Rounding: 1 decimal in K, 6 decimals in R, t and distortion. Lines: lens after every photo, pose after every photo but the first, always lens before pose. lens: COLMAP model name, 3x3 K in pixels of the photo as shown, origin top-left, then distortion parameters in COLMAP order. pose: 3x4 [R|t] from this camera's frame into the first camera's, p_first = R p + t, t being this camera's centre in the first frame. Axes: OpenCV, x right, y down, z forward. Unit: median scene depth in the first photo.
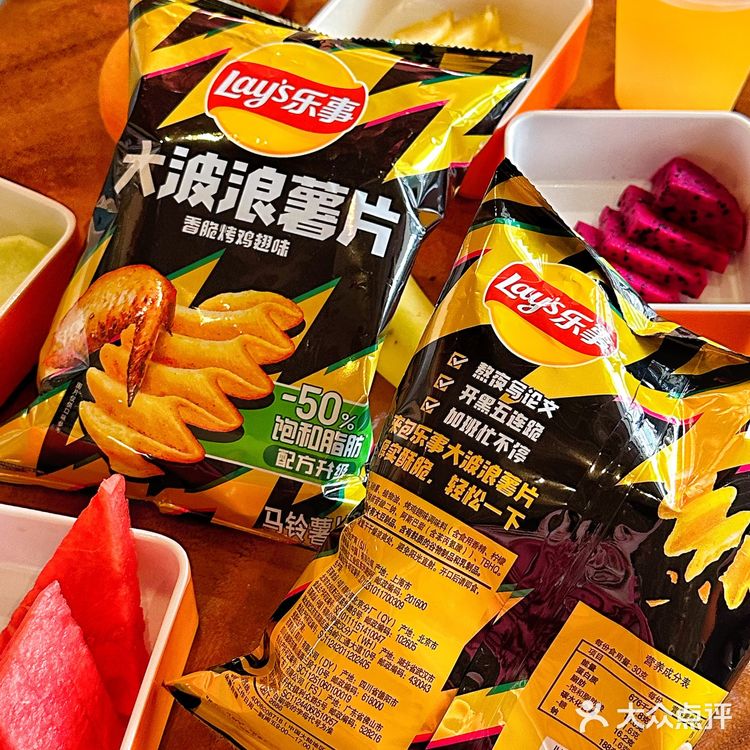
lens RADIAL K [[1162.7, 0, 375.0], [0, 1162.7, 375.0], [0, 0, 1]] dist [0.089163, -0.104598]
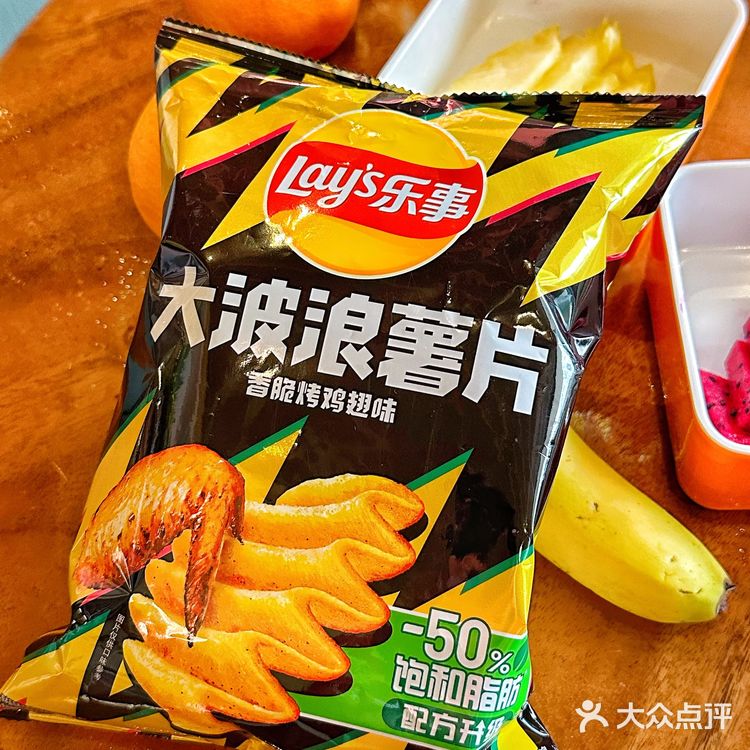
lens RADIAL K [[1162.7, 0, 375.0], [0, 1162.7, 375.0], [0, 0, 1]] dist [0.089163, -0.104598]
pose [[0.996050, -0.069191, -0.055654, -0.045195], [0.070720, 0.997158, 0.025983, -0.148438], [0.053698, -0.029816, 0.998112, 0.288067]]
